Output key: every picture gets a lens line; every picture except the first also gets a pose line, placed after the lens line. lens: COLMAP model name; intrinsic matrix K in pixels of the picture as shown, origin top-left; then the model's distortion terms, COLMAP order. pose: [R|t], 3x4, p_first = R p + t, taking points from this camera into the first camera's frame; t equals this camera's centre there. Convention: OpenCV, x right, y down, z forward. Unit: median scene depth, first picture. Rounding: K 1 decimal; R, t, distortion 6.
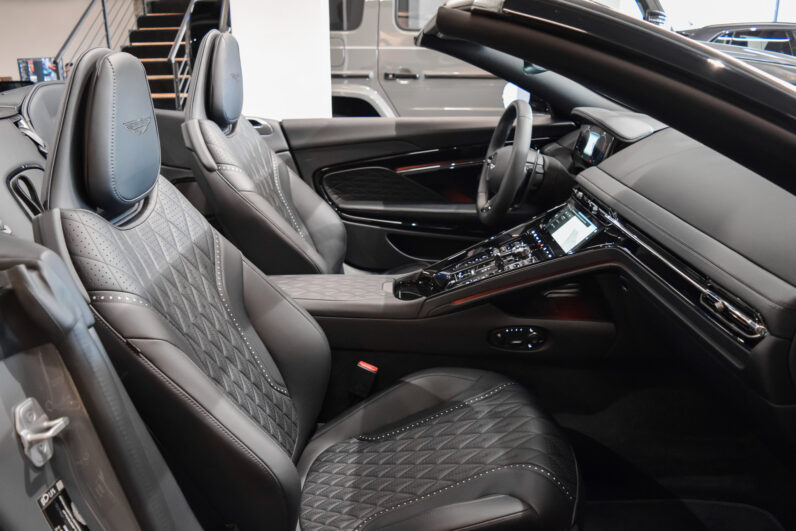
lens RADIAL K [[632.0, 0, 398.0], [0, 632.0, 265.5], [0, 0, 1]] dist [-0.086085, 0.002371]
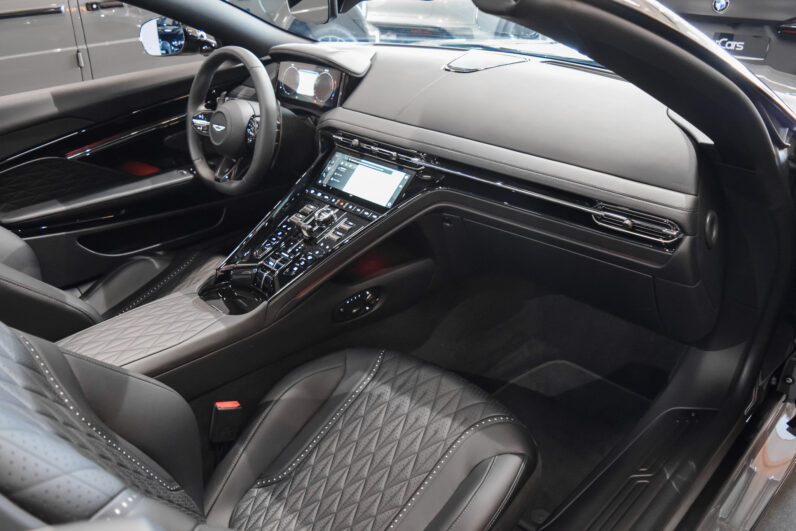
lens RADIAL K [[626.4, 0, 401.7], [0, 626.4, 266.2], [0, 0, 1]] dist [-0.079431, 0.004476]
pose [[0.706126, -0.335944, 0.623321, -0.328157], [0.243461, 0.941807, 0.231791, -0.142046], [-0.664916, -0.011919, 0.746823, 0.241554]]
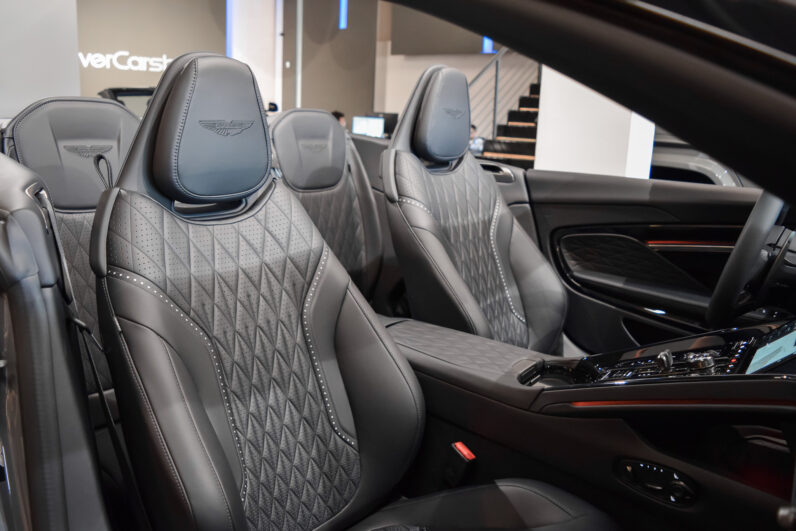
lens RADIAL K [[626.4, 0, 401.7], [0, 626.4, 266.2], [0, 0, 1]] dist [-0.079431, 0.004476]
pose [[0.796005, 0.170271, -0.580848, 0.316332], [-0.237426, 0.970546, -0.040865, -0.020044], [0.556781, 0.170437, 0.812986, 0.257371]]
